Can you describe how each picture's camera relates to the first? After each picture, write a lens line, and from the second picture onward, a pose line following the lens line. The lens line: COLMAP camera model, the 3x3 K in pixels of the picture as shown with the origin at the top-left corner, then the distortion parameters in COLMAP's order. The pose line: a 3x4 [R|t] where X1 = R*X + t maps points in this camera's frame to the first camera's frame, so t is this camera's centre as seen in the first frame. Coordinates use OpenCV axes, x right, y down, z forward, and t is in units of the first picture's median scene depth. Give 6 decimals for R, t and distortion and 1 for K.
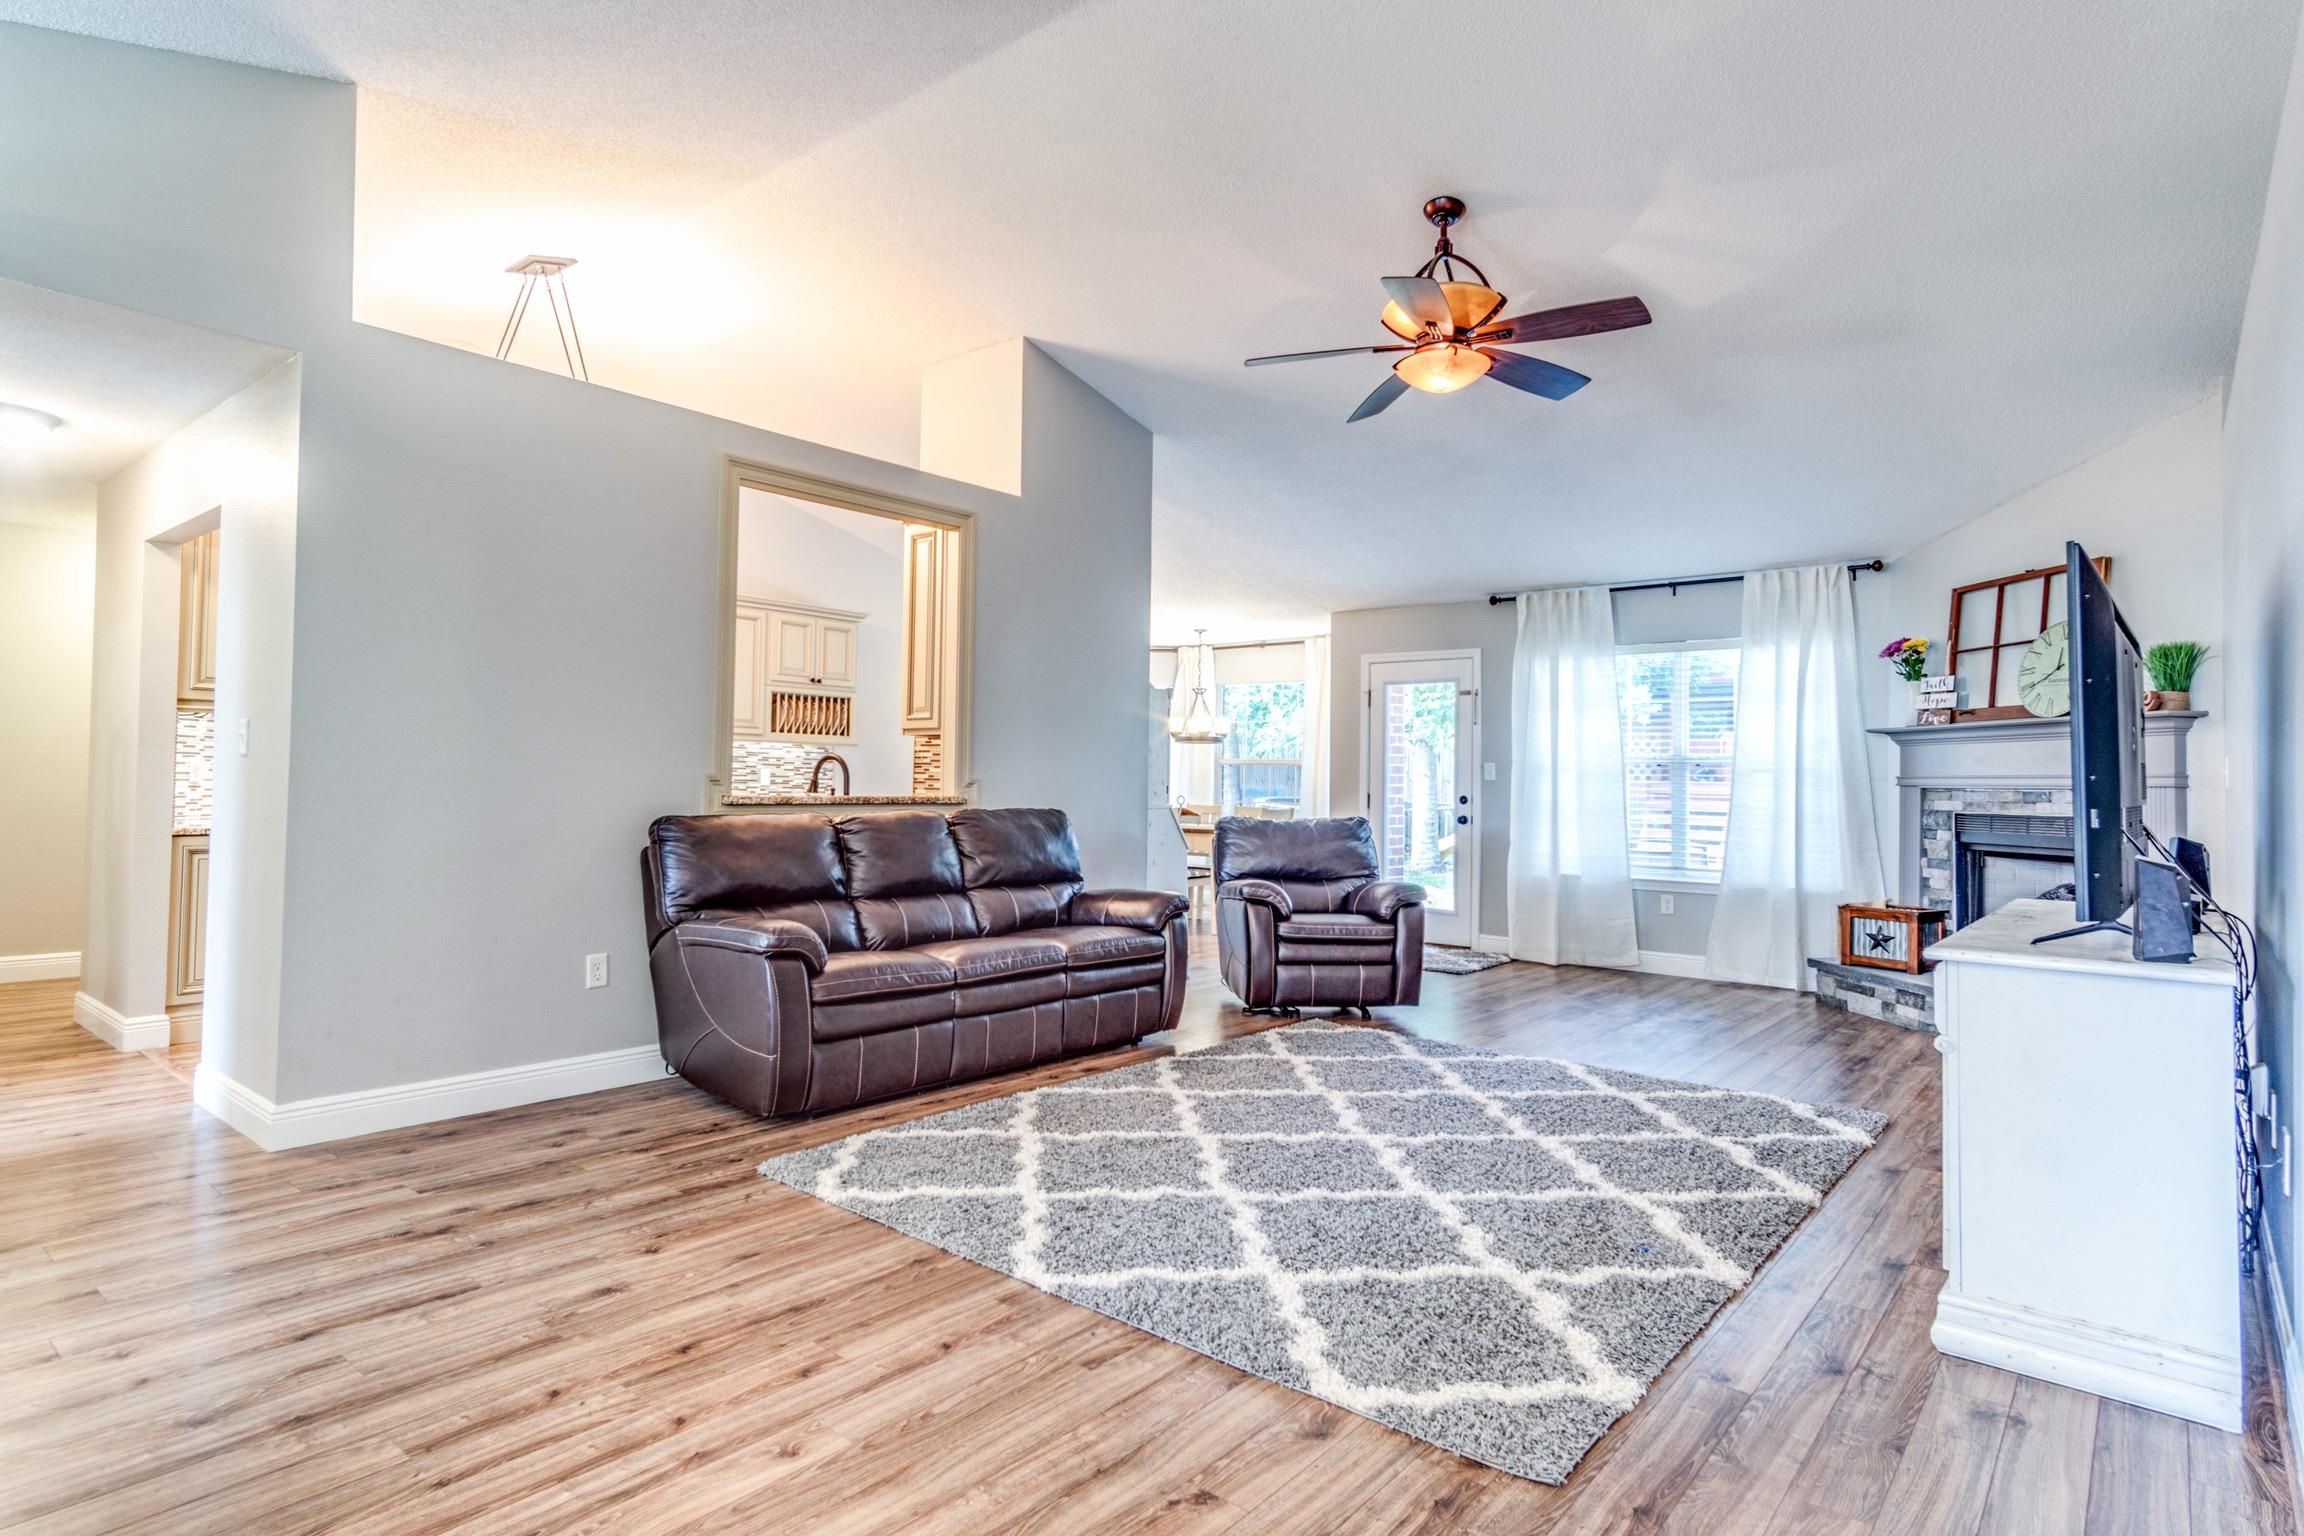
lens RADIAL K [[1233.5, 0, 1145.1], [0, 1233.5, 747.7], [0, 0, 1]] dist [0.002973, 0.003935]
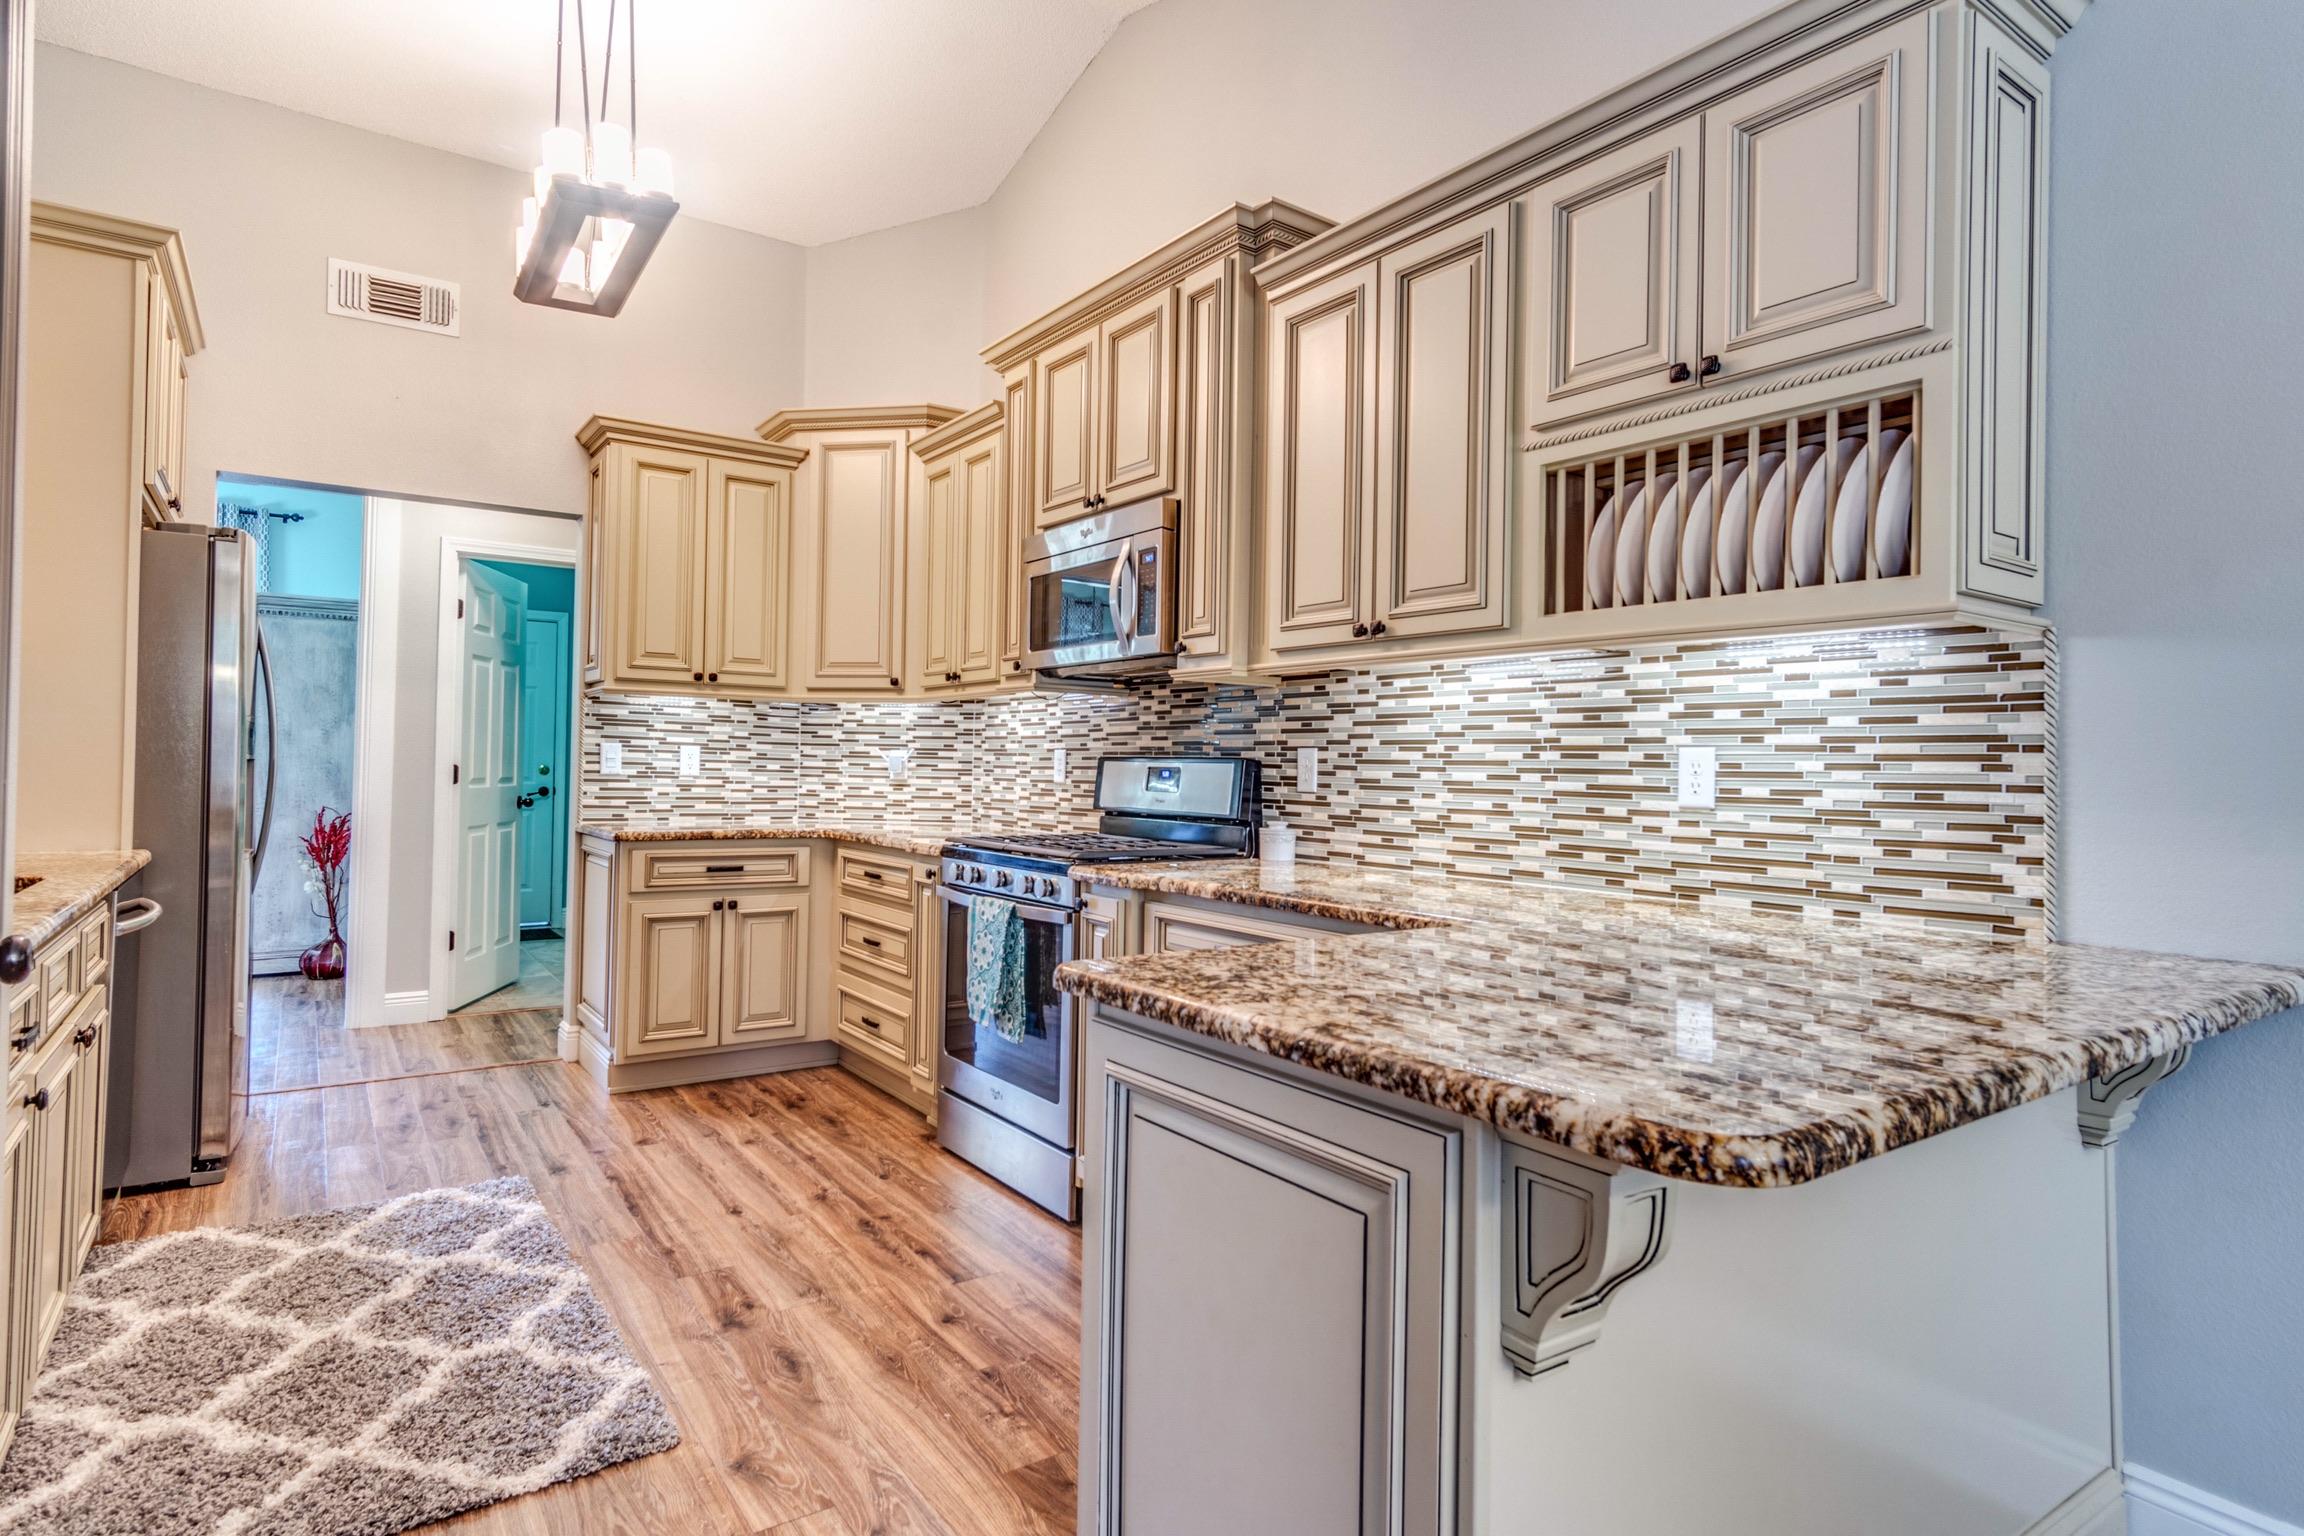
lens RADIAL K [[1233.5, 0, 1145.1], [0, 1233.5, 747.7], [0, 0, 1]] dist [0.002973, 0.003935]
pose [[-0.267455, -0.037285, -0.962849, -0.015475], [0.004846, 0.999186, -0.040039, 0.038216], [0.963558, -0.015375, -0.267056, 1.321404]]
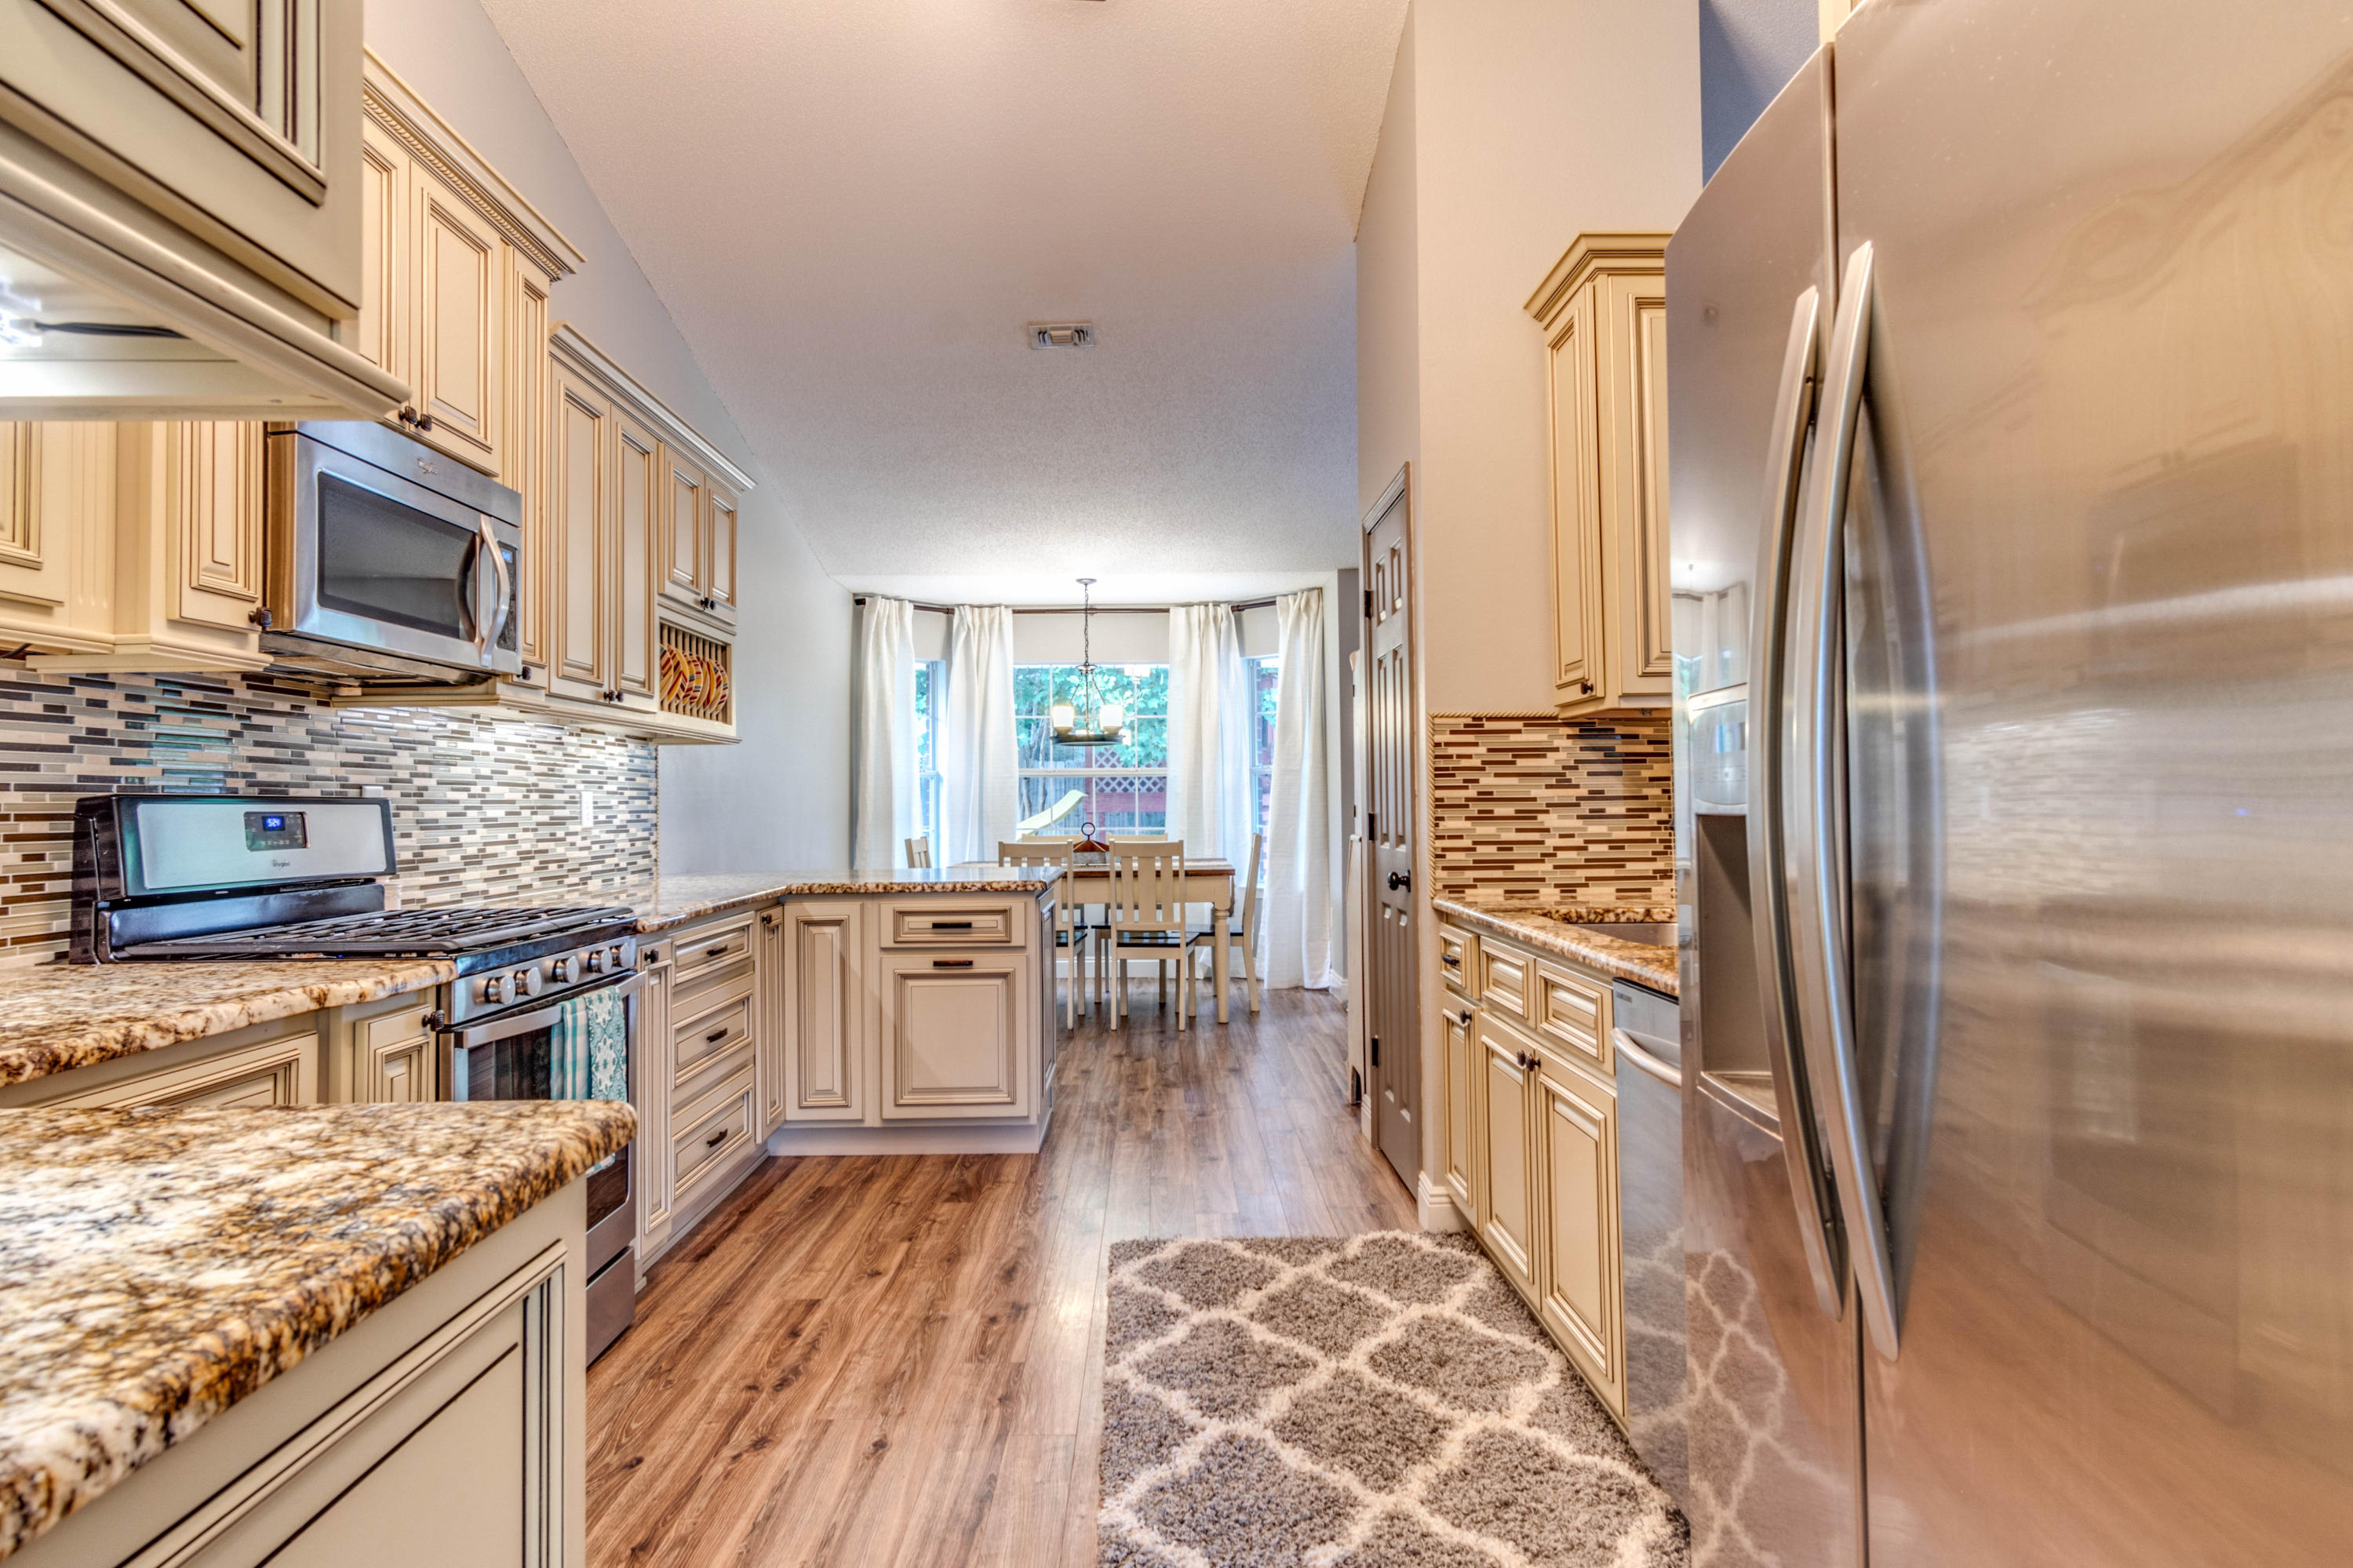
lens RADIAL K [[1265.6, 0, 1177.9], [0, 1265.6, 764.6], [0, 0, 1]] dist [-0.002831, 0.007095]
pose [[0.752630, -0.003624, 0.658434, -0.621039], [0.003612, 0.999993, 0.001376, 0.010390], [-0.658434, 0.001343, 0.752637, 0.708228]]
